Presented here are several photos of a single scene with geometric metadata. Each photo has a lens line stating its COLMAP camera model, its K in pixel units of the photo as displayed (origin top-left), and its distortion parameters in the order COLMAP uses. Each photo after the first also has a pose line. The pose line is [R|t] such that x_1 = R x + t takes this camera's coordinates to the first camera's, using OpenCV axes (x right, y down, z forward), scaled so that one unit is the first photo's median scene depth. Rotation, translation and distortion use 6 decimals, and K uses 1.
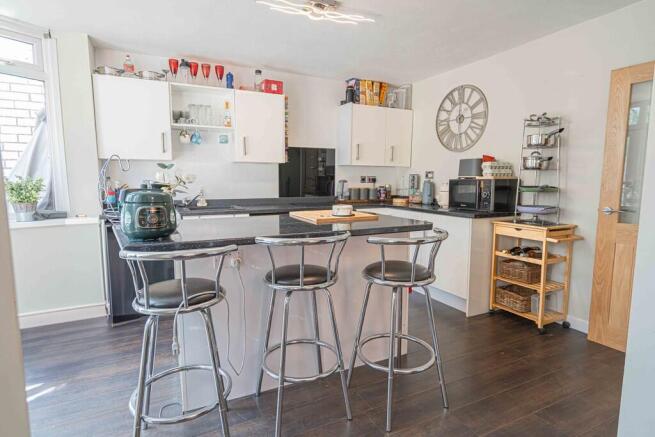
lens RADIAL K [[343.4, 0, 327.4], [0, 343.4, 218.5], [0, 0, 1]] dist [0.003555, -0.000534]
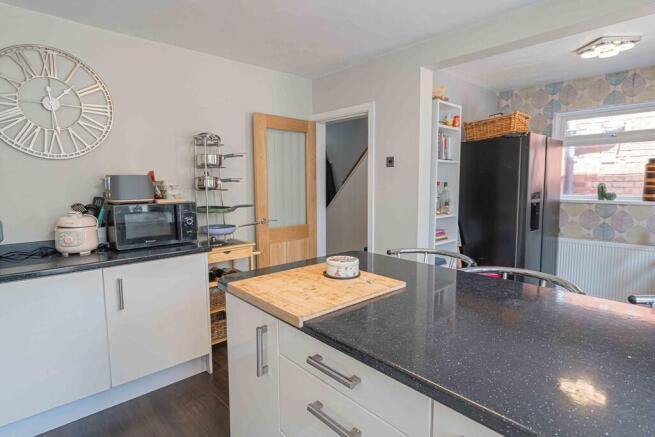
lens RADIAL K [[345.8, 0, 325.6], [0, 345.8, 221.3], [0, 0, 1]] dist [-0.013883, -0.000074]
pose [[-0.270771, -0.107787, 0.956590, -0.330963], [0.119310, 0.982292, 0.144455, -0.123848], [-0.955222, 0.153244, -0.253116, 0.745891]]
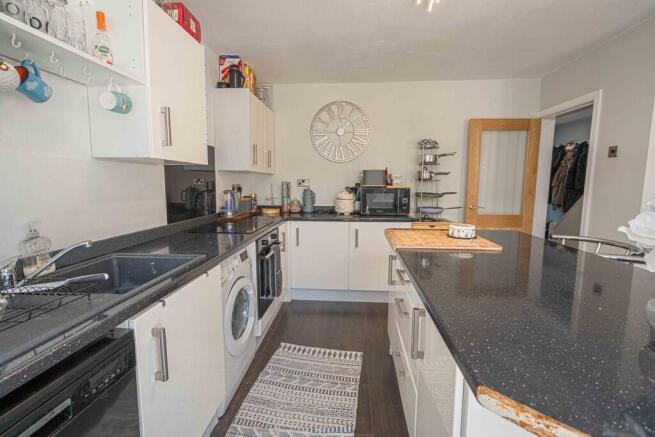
lens RADIAL K [[296.3, 0, 325.3], [0, 296.3, 216.7], [0, 0, 1]] dist [0.003095, -0.000223]
pose [[0.524742, -0.099501, 0.845426, -0.467088], [0.097460, 0.993637, 0.056453, -0.083469], [-0.845664, 0.052772, 0.531100, 0.570452]]
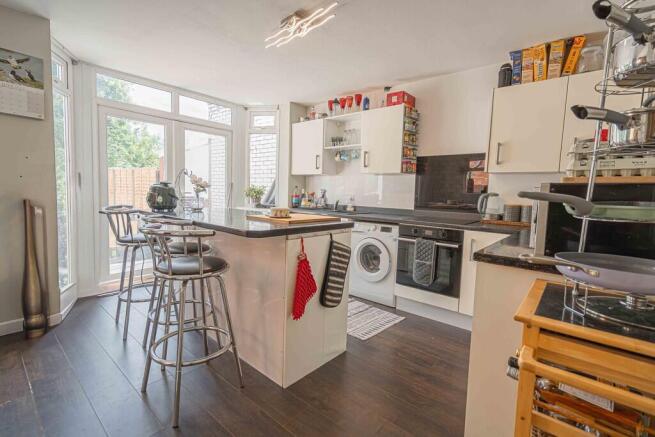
lens RADIAL K [[296.3, 0, 322.4], [0, 296.3, 214.5], [0, 0, 1]] dist [0.003095, -0.000223]
pose [[0.406118, 0.079827, -0.910327, 0.568070], [-0.139763, 0.989883, 0.024452, -0.034740], [0.903069, 0.117300, 0.413166, 0.473461]]
